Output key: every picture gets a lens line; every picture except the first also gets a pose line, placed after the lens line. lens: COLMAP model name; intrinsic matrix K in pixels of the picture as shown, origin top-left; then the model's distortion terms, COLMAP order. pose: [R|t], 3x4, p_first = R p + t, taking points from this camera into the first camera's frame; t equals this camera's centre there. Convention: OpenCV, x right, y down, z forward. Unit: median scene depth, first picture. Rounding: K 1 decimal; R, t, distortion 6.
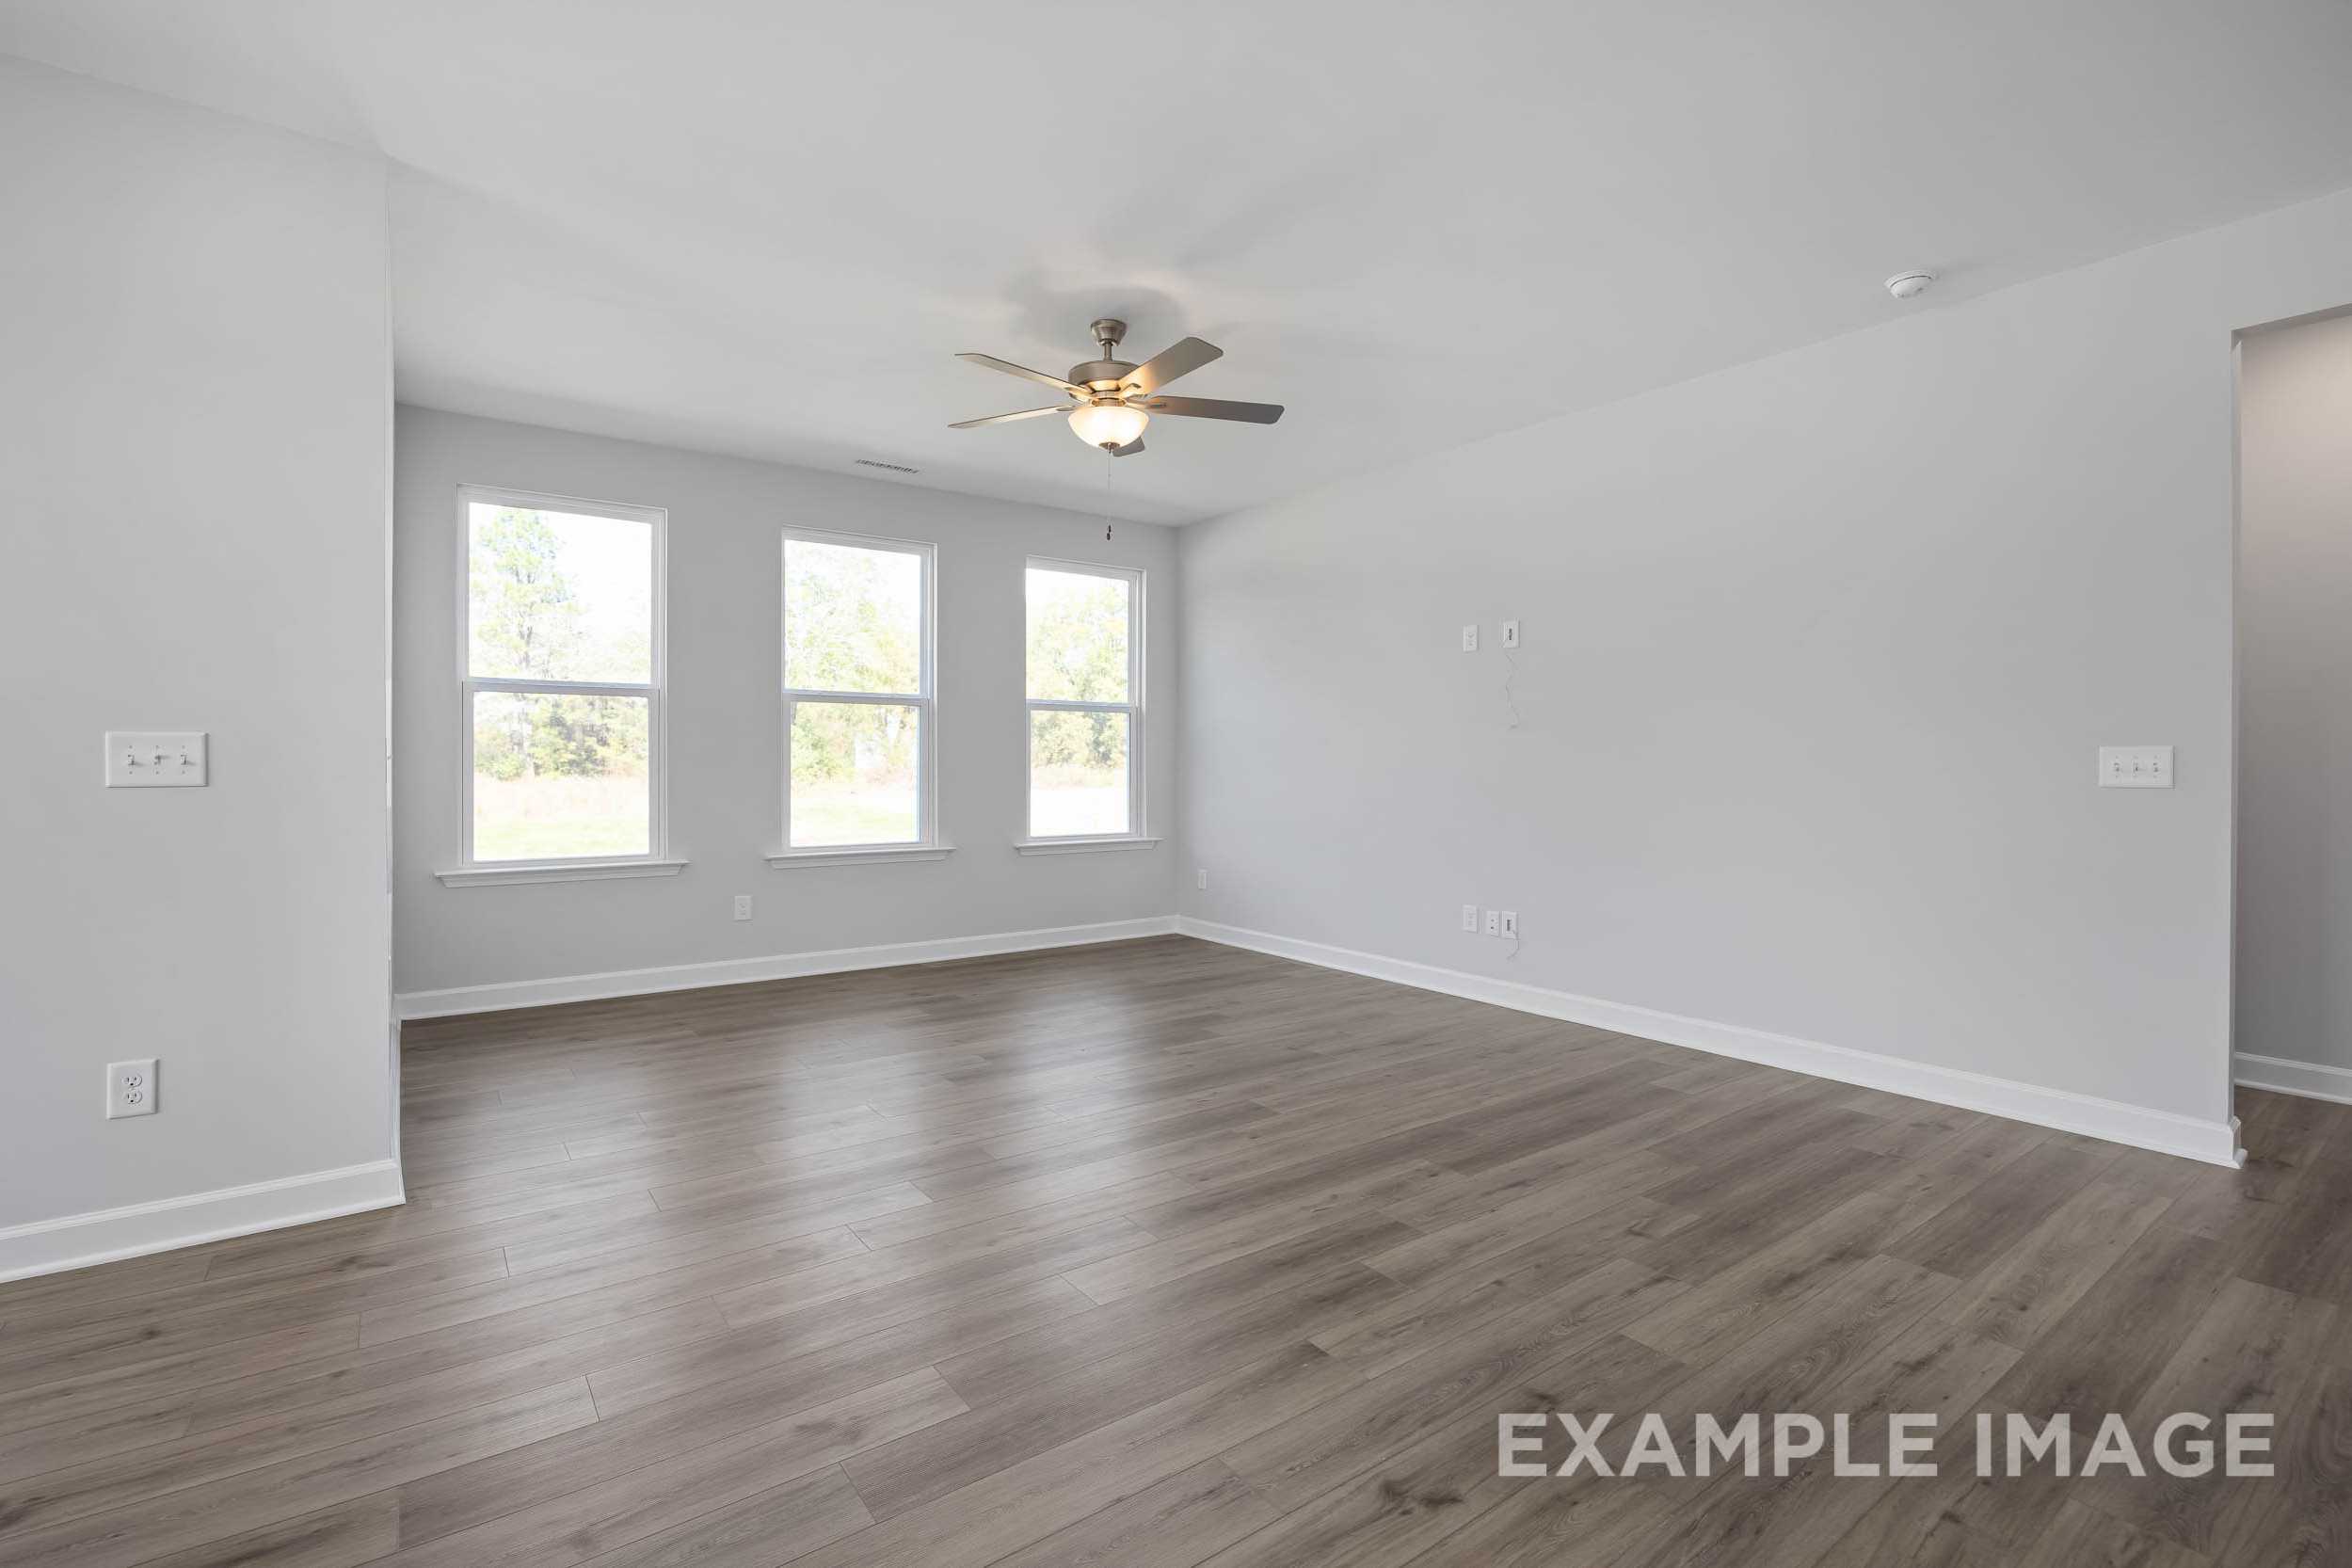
lens RADIAL K [[1639.8, 0, 1169.2], [0, 1639.8, 786.0], [0, 0, 1]] dist [0.032014, -0.002881]
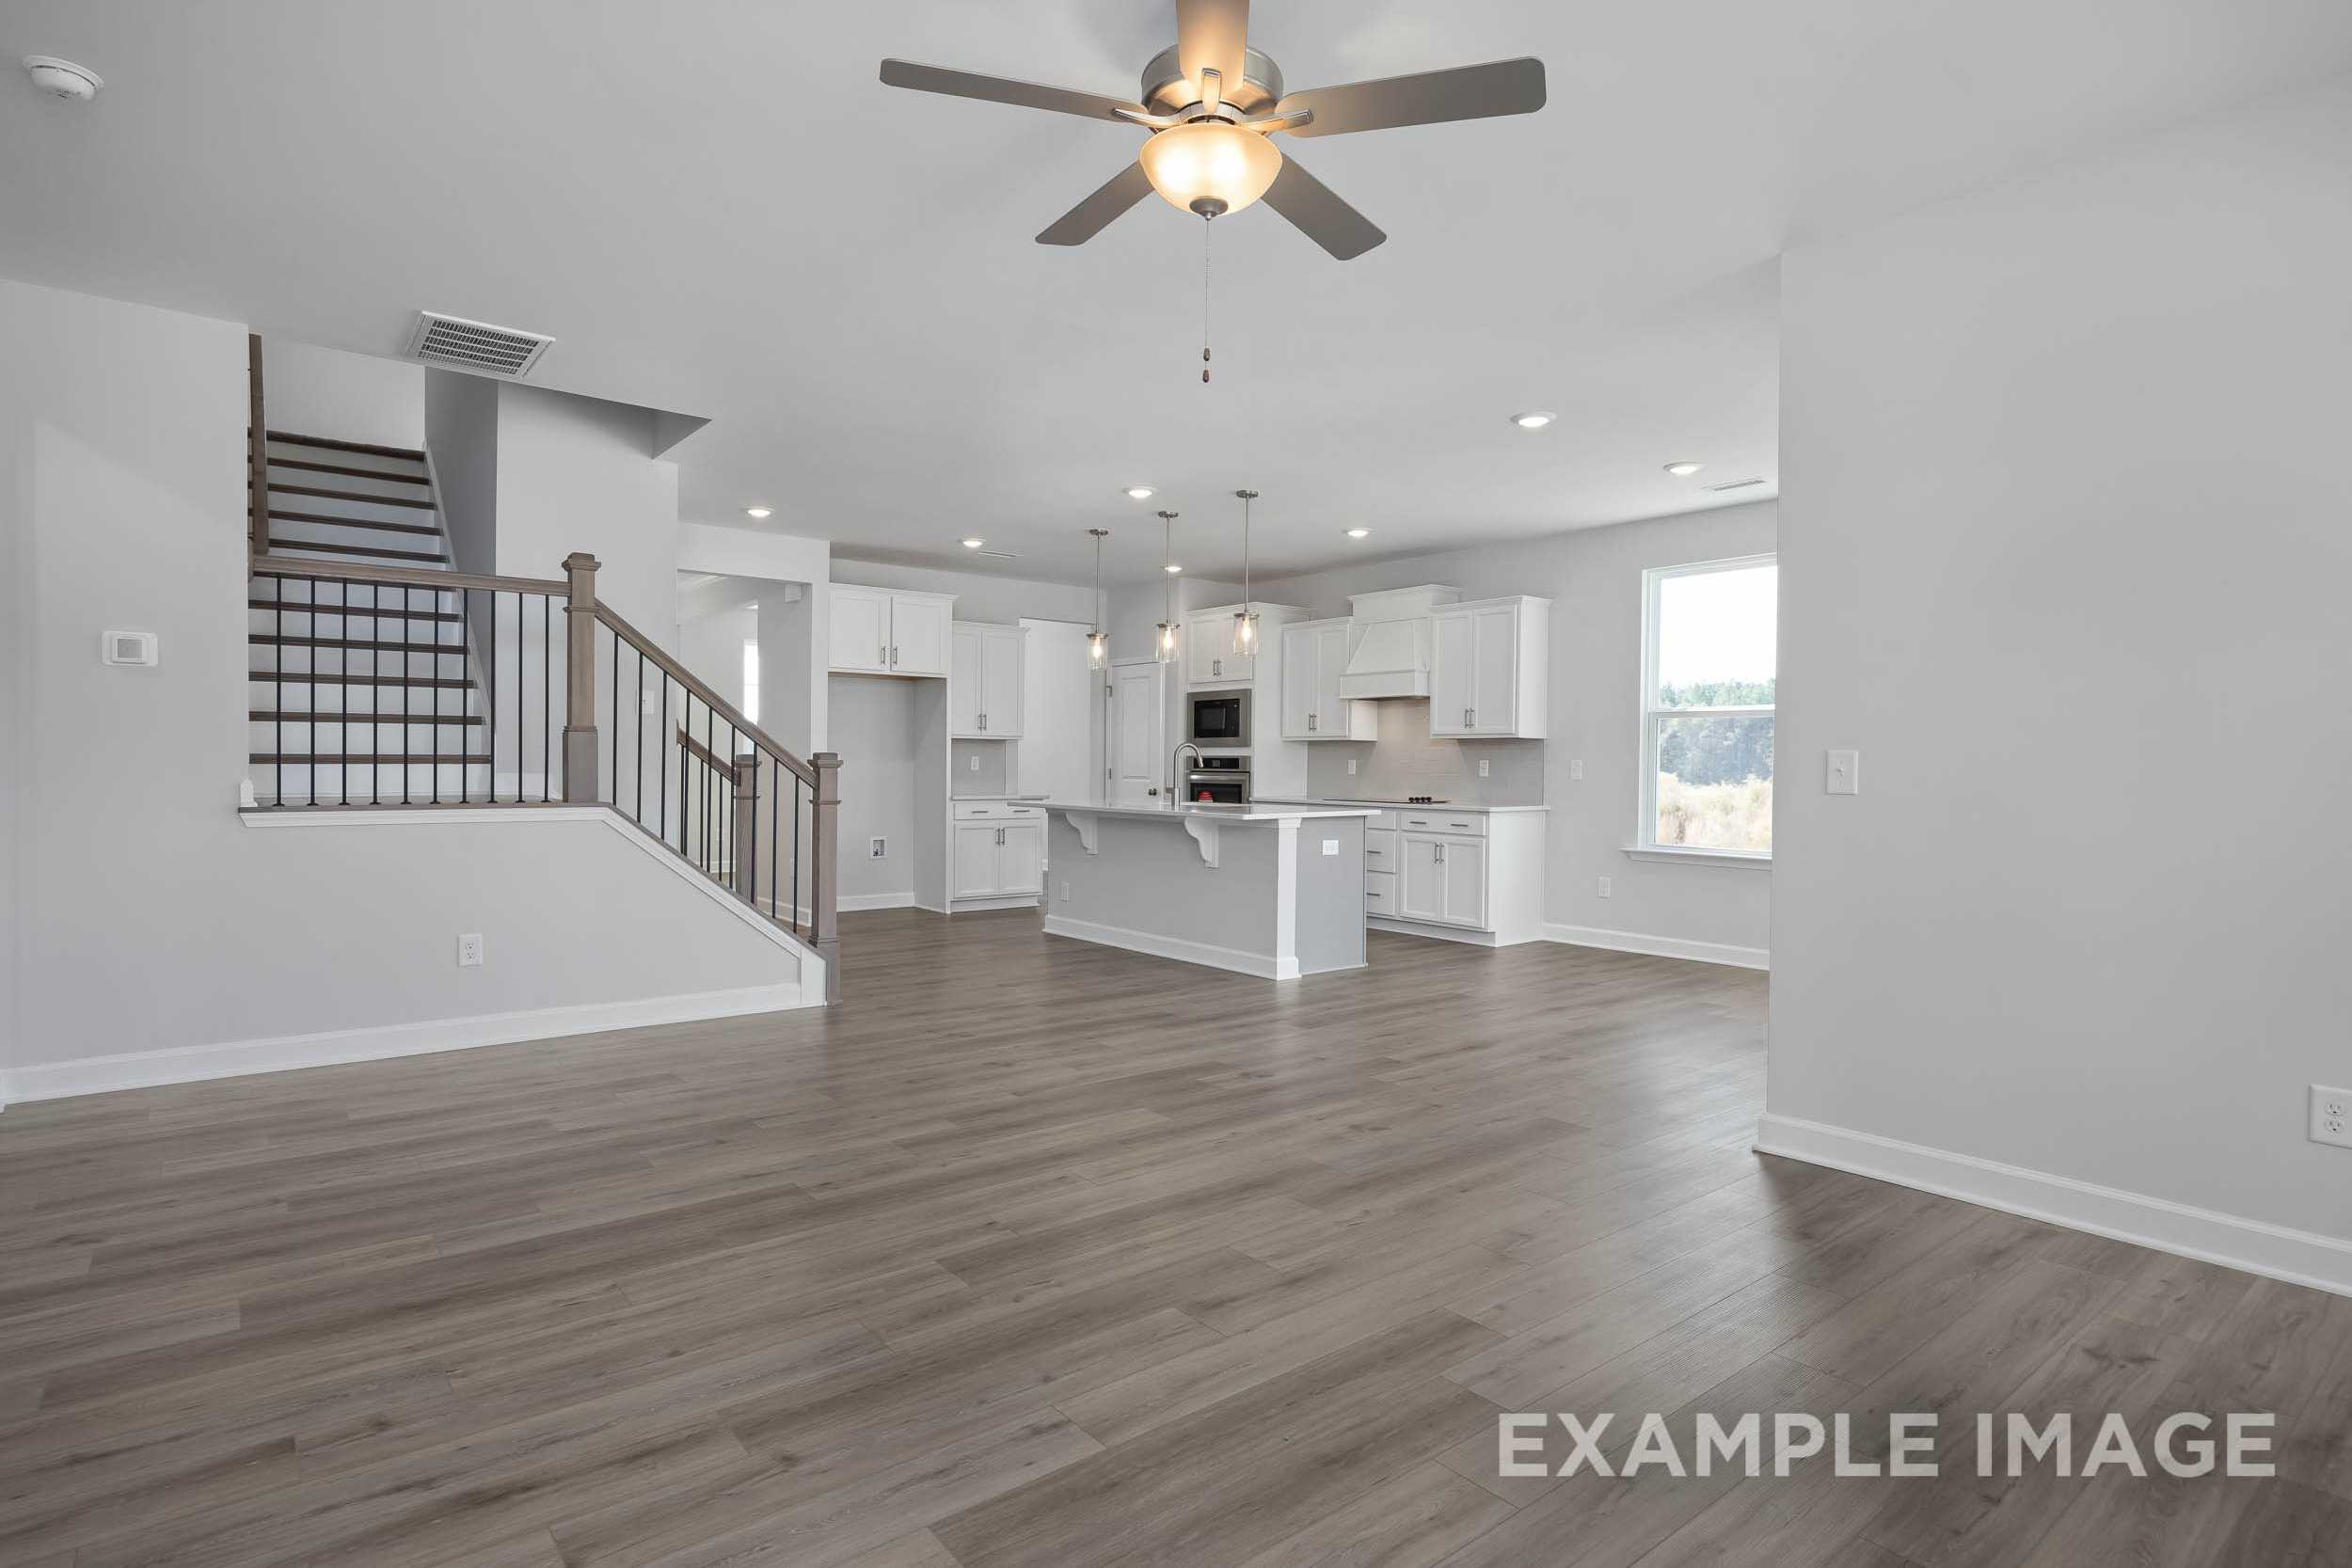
lens RADIAL K [[1248.4, 0, 1177.2], [0, 1248.4, 780.3], [0, 0, 1]] dist [0.002337, 0.000183]
pose [[-0.998455, -0.011294, -0.054407, -0.005252], [-0.012968, 0.999451, 0.030503, -0.027758], [0.054033, 0.031161, -0.998053, 1.660978]]
